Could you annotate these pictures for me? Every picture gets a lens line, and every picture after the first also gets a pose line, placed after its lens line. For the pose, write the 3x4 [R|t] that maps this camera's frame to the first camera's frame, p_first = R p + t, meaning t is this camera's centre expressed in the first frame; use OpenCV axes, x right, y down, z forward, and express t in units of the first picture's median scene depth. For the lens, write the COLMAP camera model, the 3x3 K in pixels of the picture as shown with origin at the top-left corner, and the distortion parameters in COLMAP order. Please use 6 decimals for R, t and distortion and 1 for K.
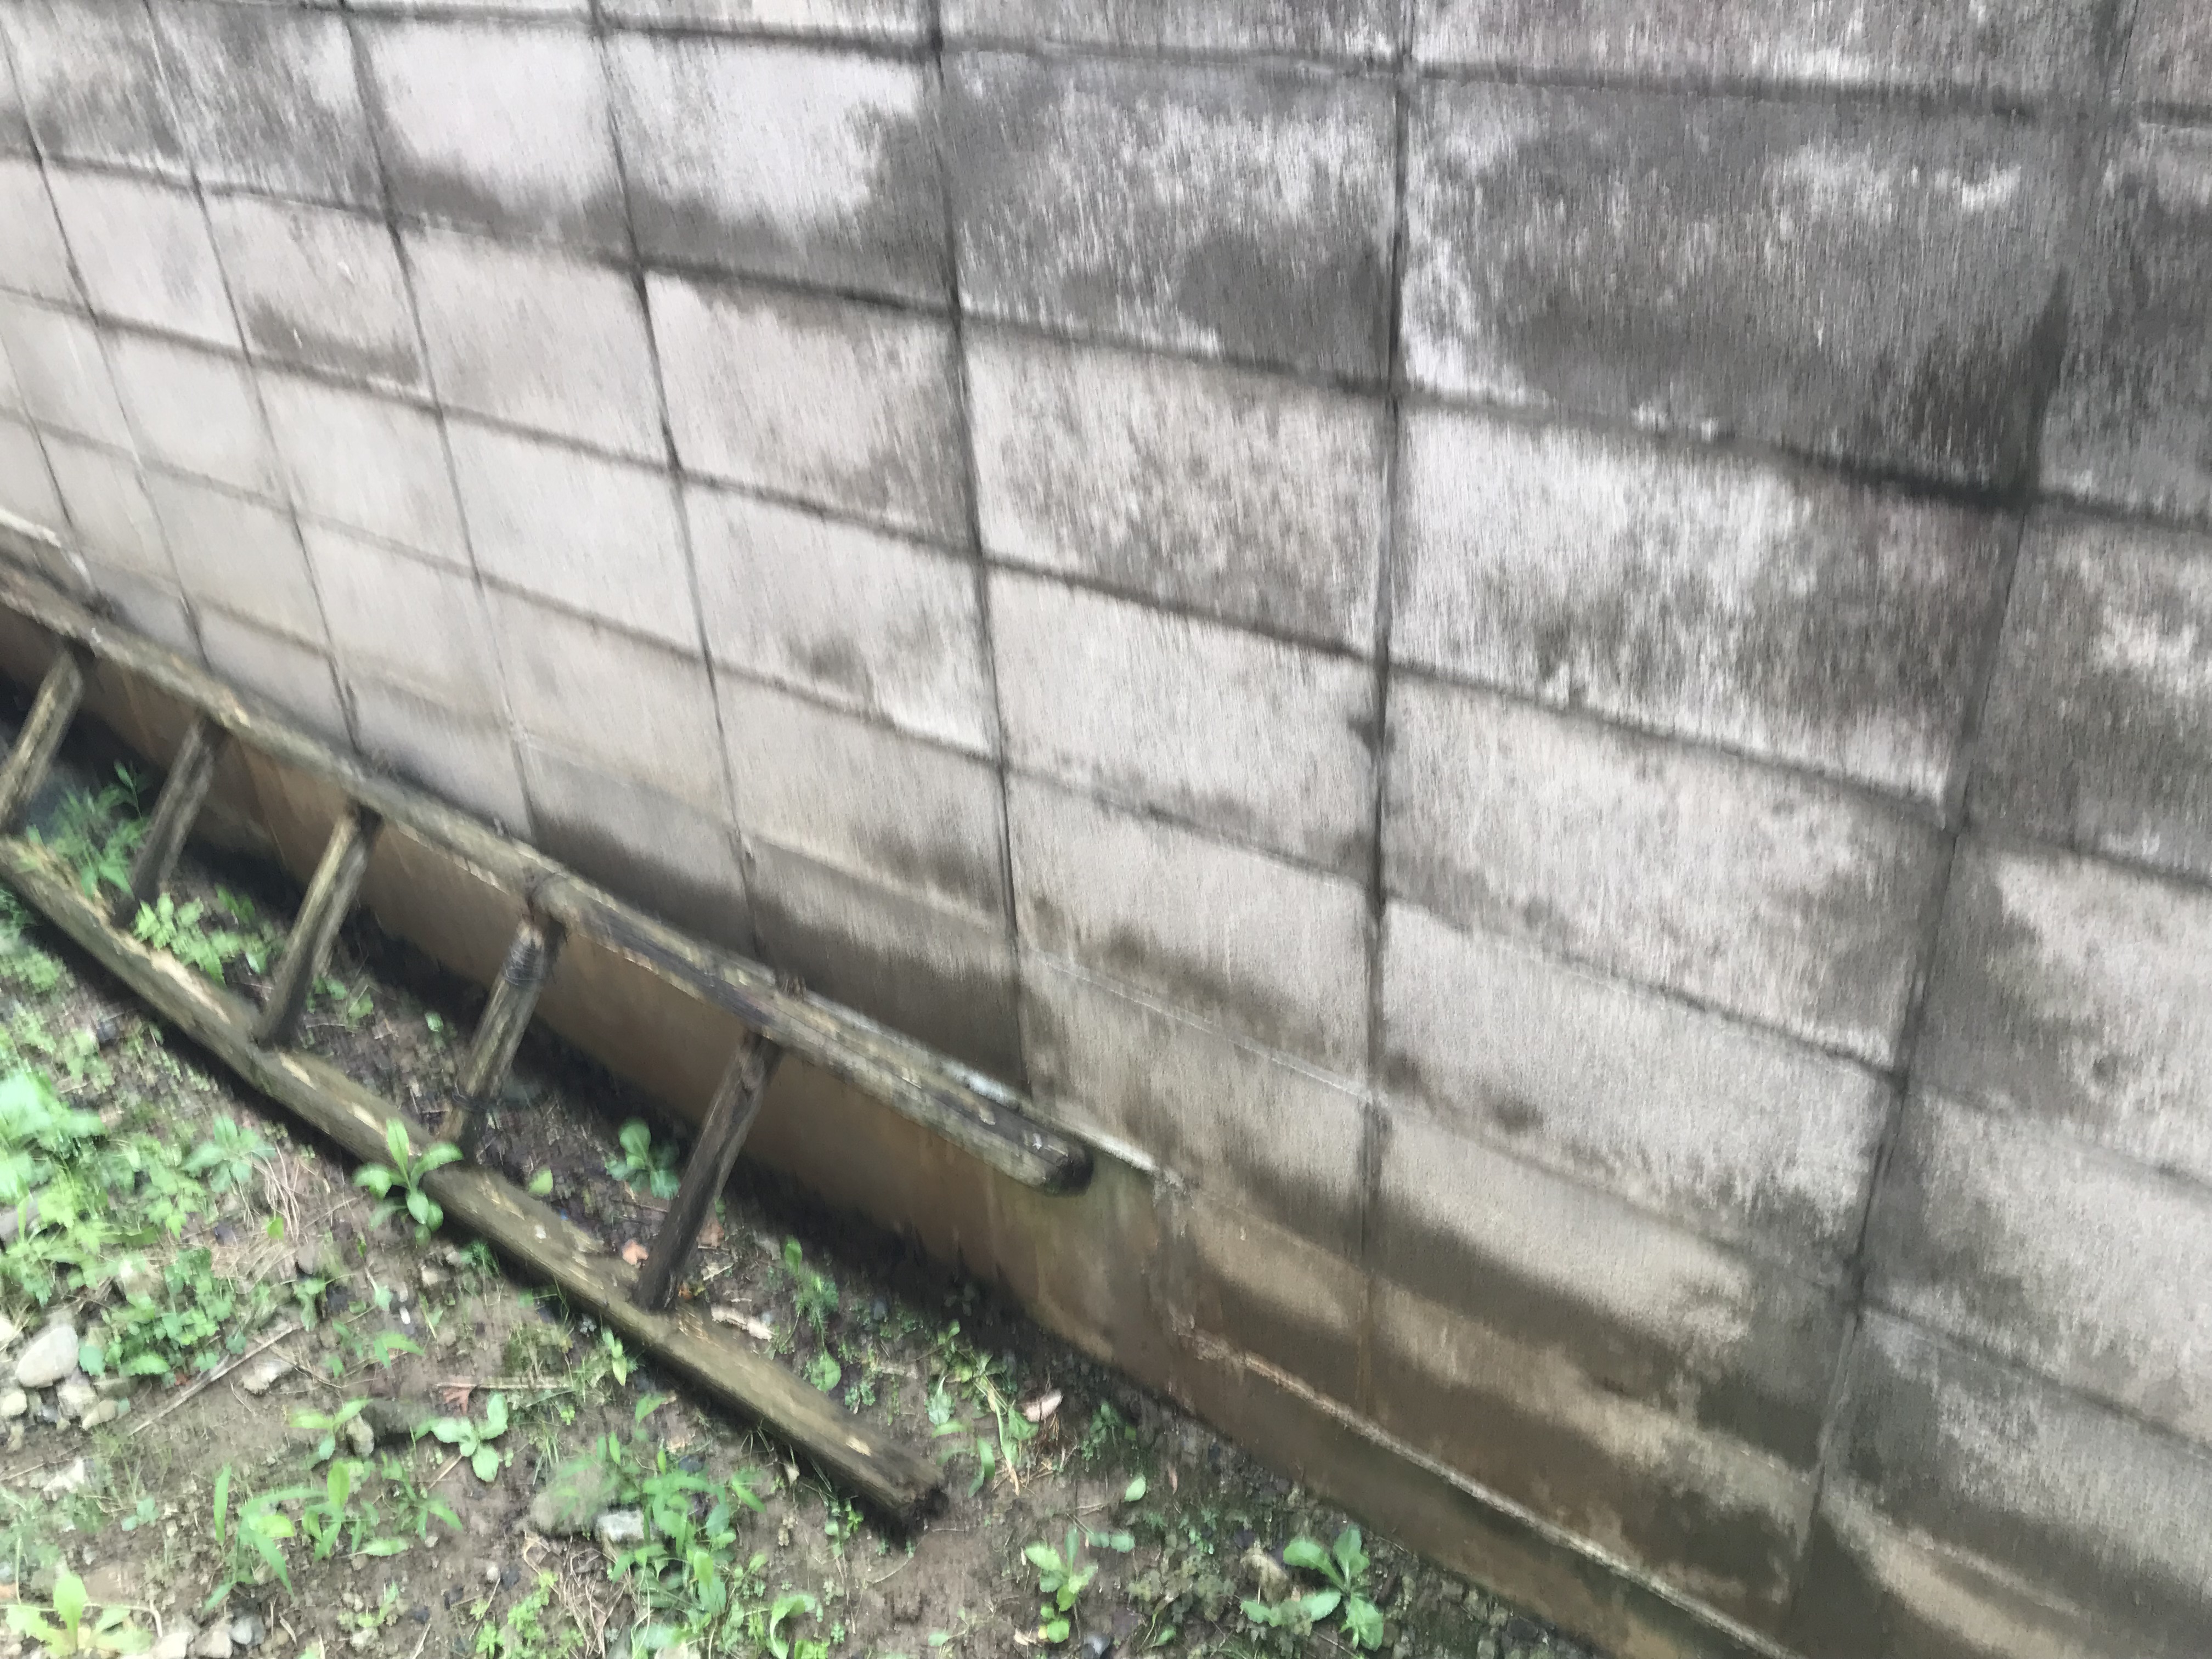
lens RADIAL K [[1838.3, 0, 1115.5], [0, 1838.3, 840.2], [0, 0, 1]] dist [0.044876, -0.039023]
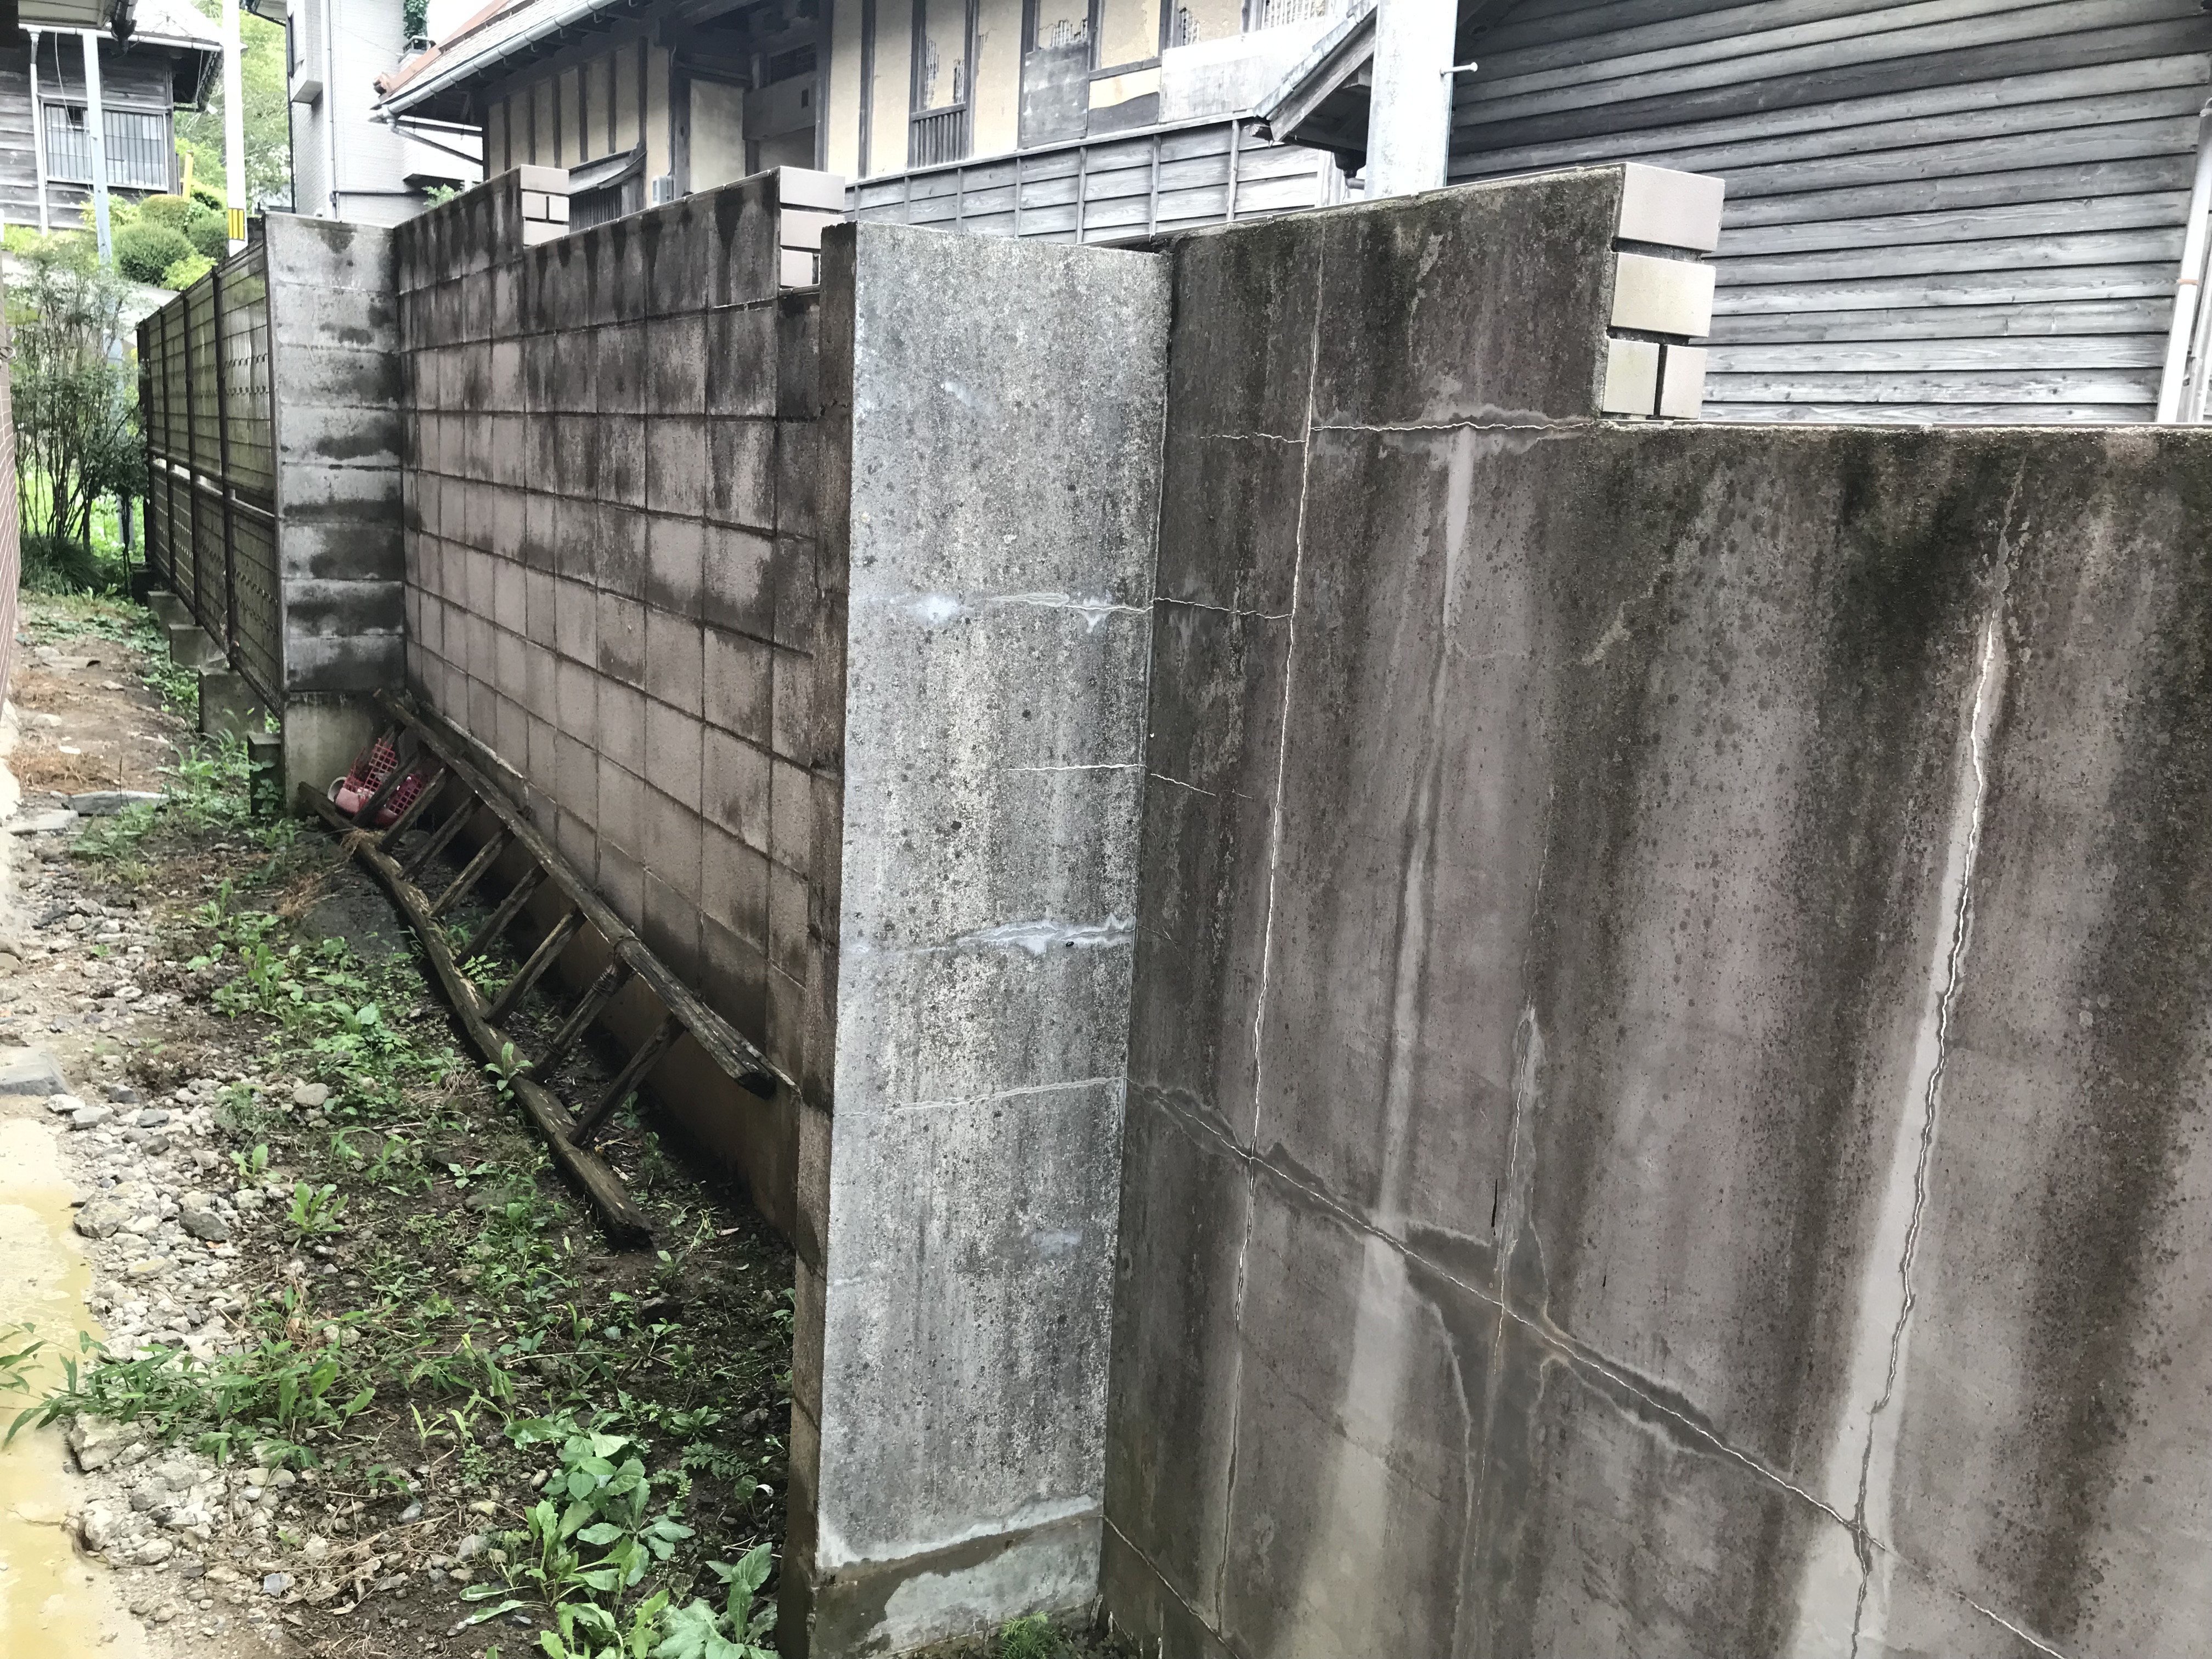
lens RADIAL K [[1838.3, 0, 1101.5], [0, 1838.3, 814.1], [0, 0, 1]] dist [0.044876, -0.039023]
pose [[0.928000, 0.160149, -0.336405, 0.799899], [-0.261019, 0.923748, -0.280282, 0.323900], [0.265867, 0.347910, 0.899040, -0.634051]]
